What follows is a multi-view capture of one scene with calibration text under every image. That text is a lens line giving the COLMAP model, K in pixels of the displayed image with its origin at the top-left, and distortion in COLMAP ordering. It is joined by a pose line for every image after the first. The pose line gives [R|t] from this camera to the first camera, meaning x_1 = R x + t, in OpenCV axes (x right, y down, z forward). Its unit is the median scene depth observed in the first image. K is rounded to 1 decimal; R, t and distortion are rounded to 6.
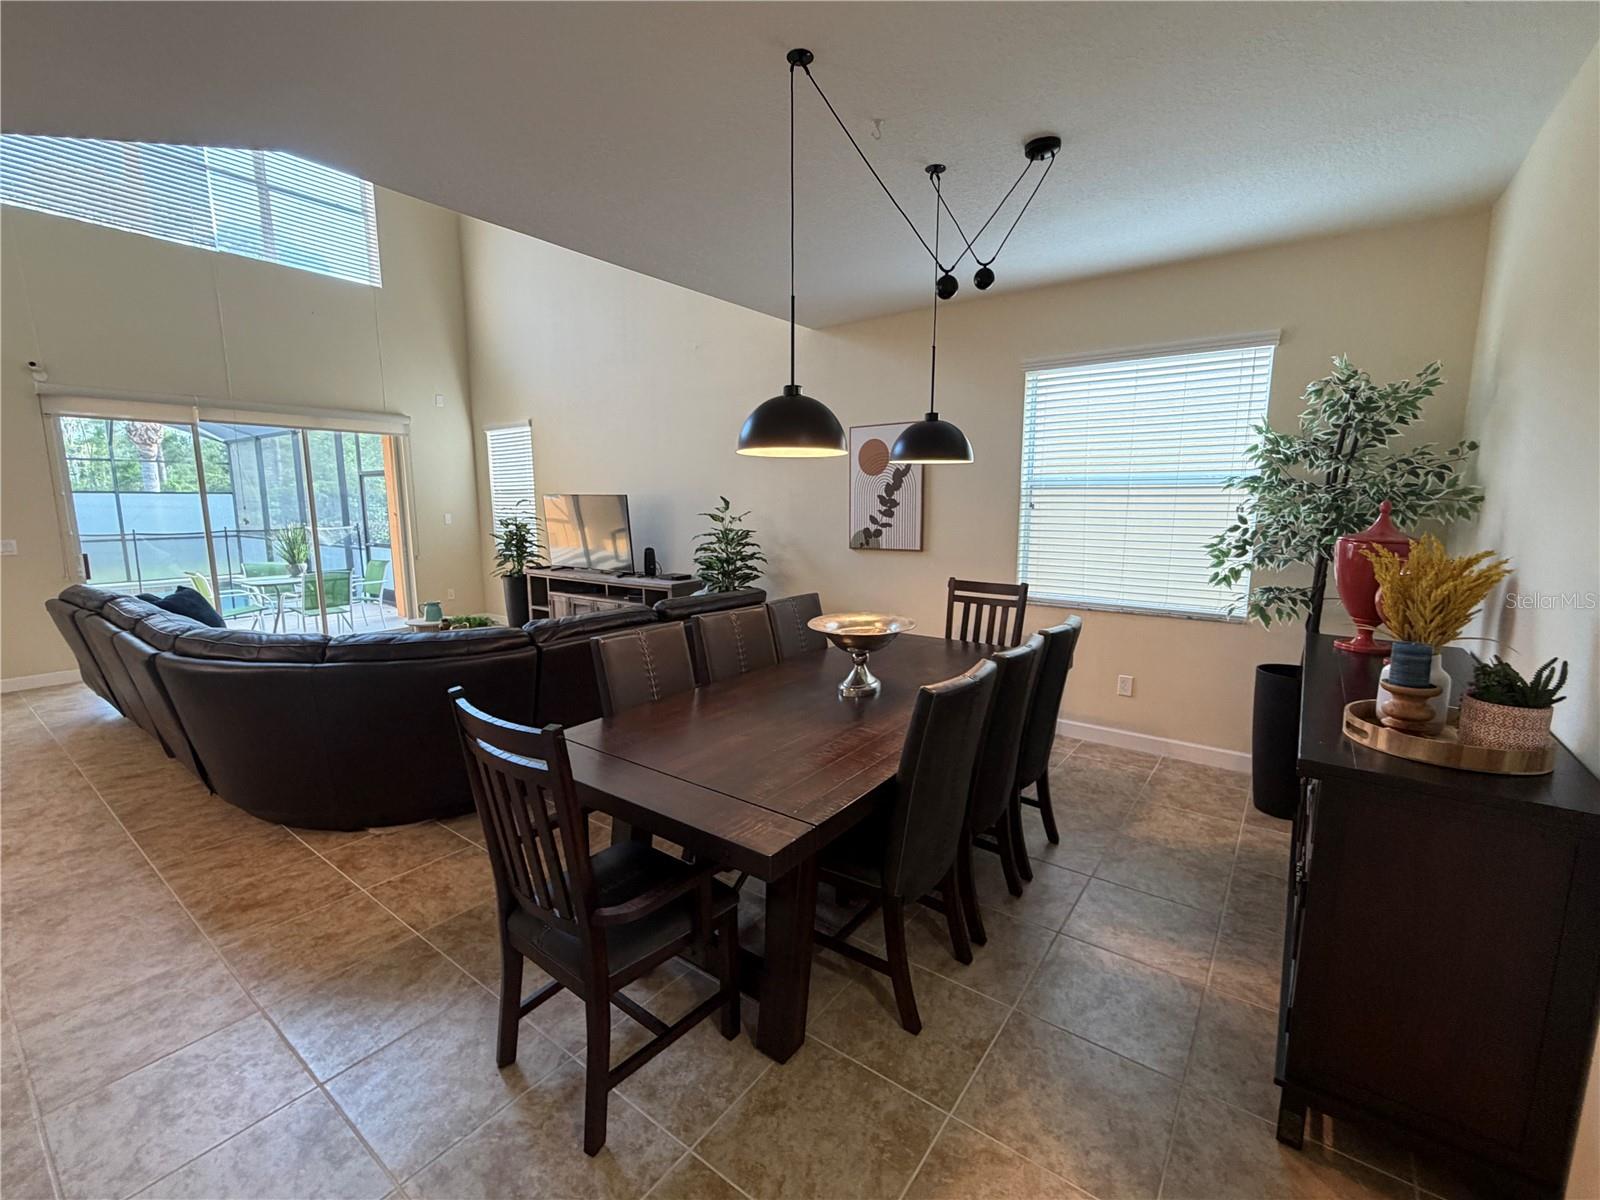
lens RADIAL K [[683.7, 0, 797.3], [0, 683.7, 603.3], [0, 0, 1]] dist [-0.000234, -0.000319]
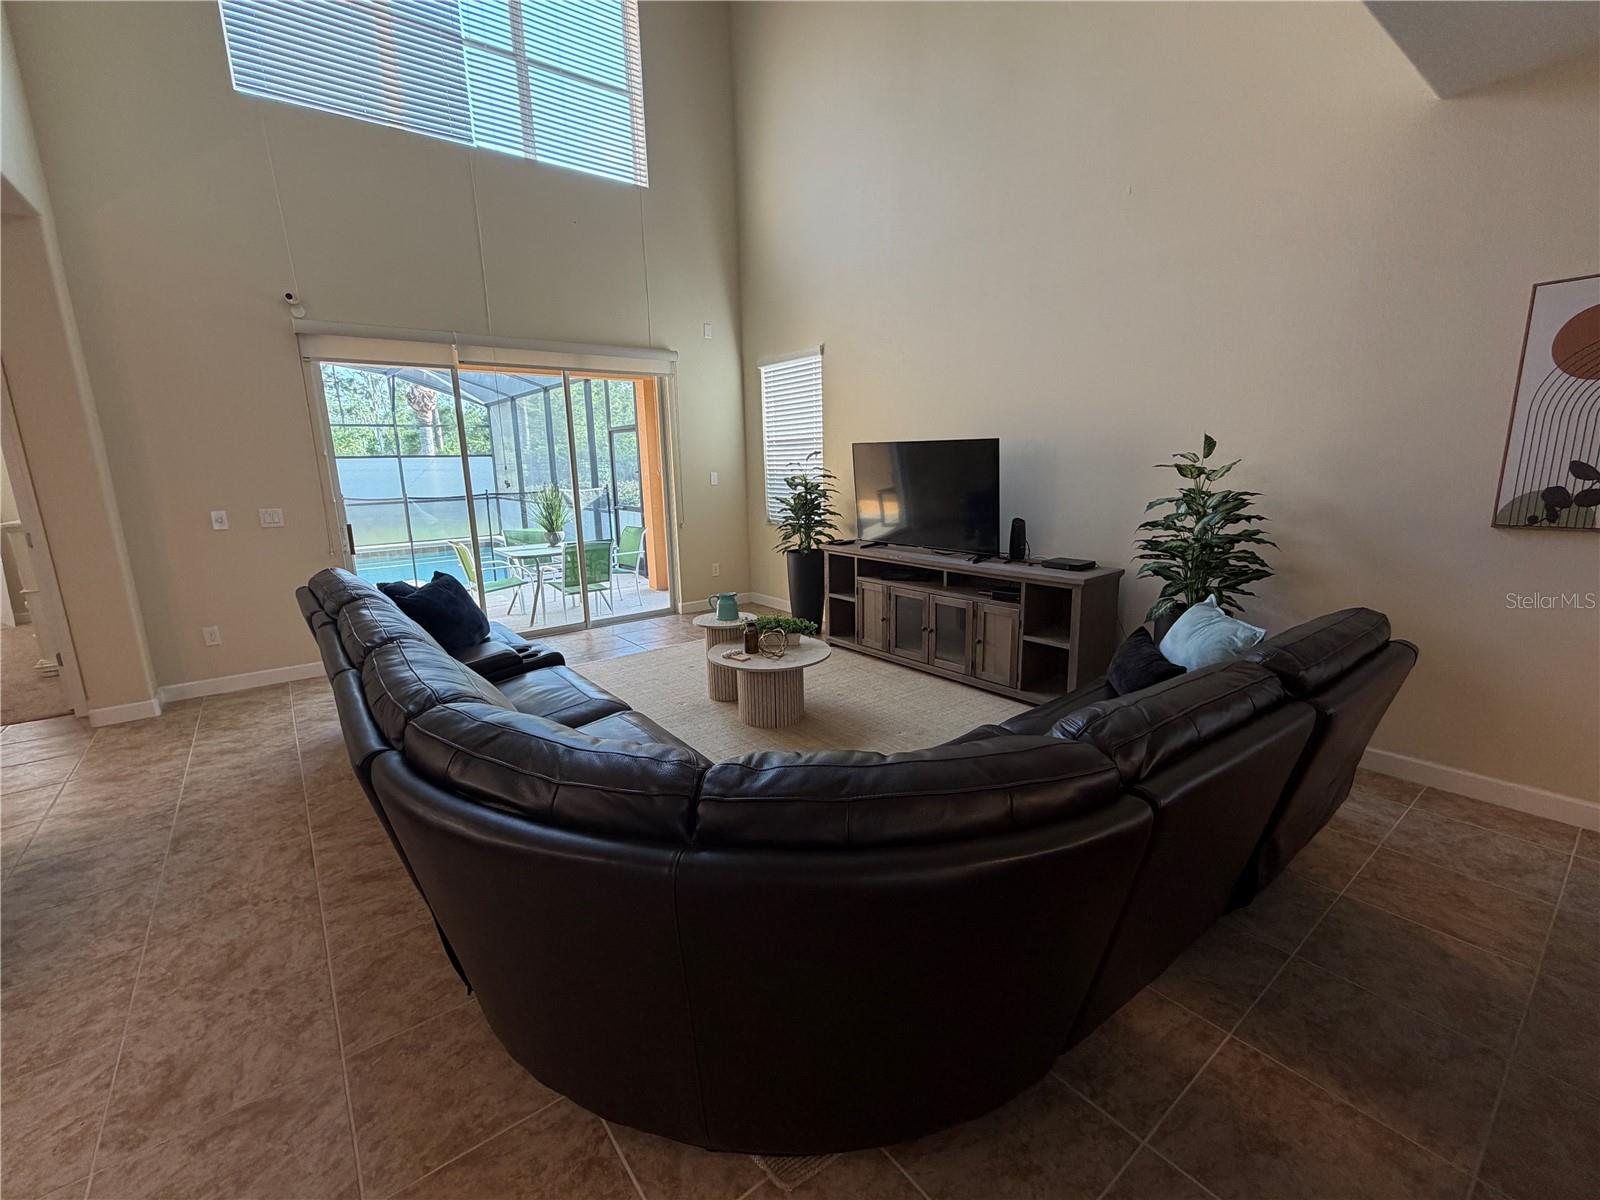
lens RADIAL K [[683.7, 0, 797.3], [0, 683.7, 603.3], [0, 0, 1]] dist [-0.000234, -0.000319]
pose [[0.963100, 0.036925, -0.266597, -0.284341], [-0.020293, 0.997687, 0.064877, -0.043349], [0.268376, -0.057073, 0.961622, 0.339872]]
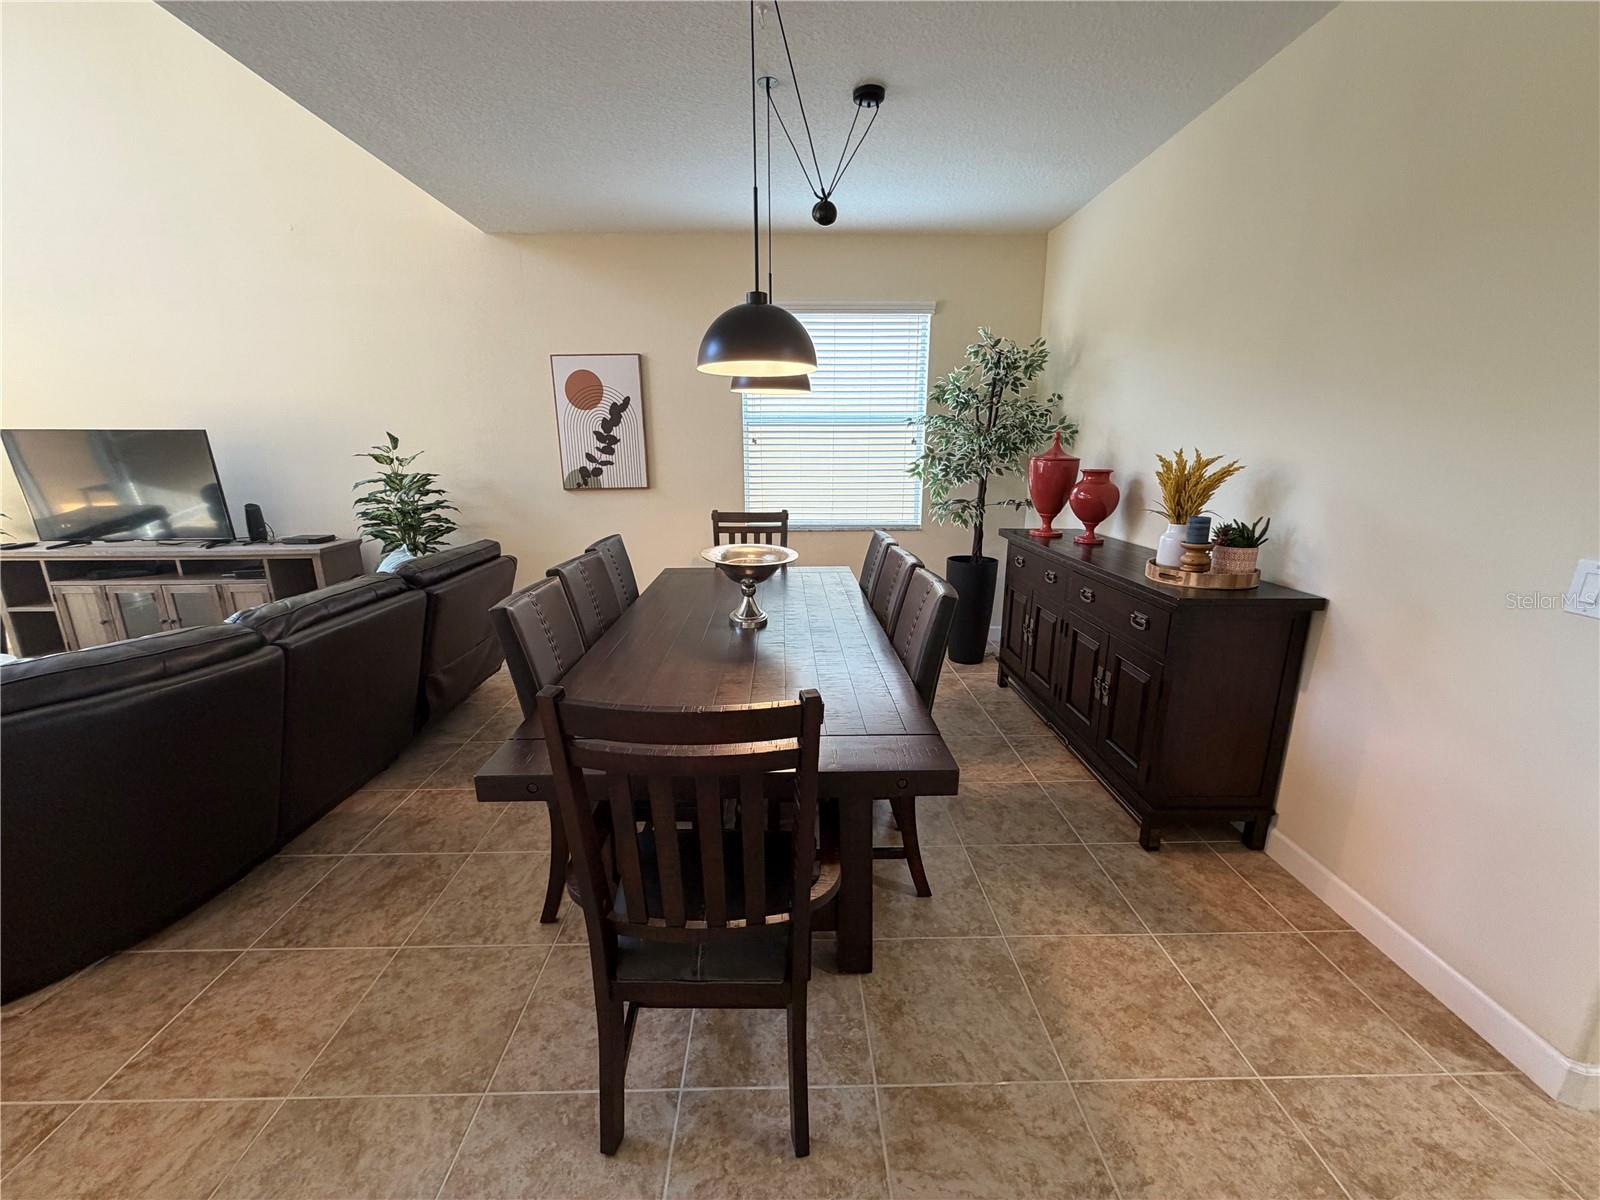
lens RADIAL K [[638.3, 0, 795.5], [0, 638.3, 601.7], [0, 0, 1]] dist [-0.001815, 0.001042]
pose [[0.790887, -0.149497, 0.593421, -0.205702], [0.096203, 0.988018, 0.120690, -0.003958], [-0.604353, -0.038363, 0.795792, 0.108331]]
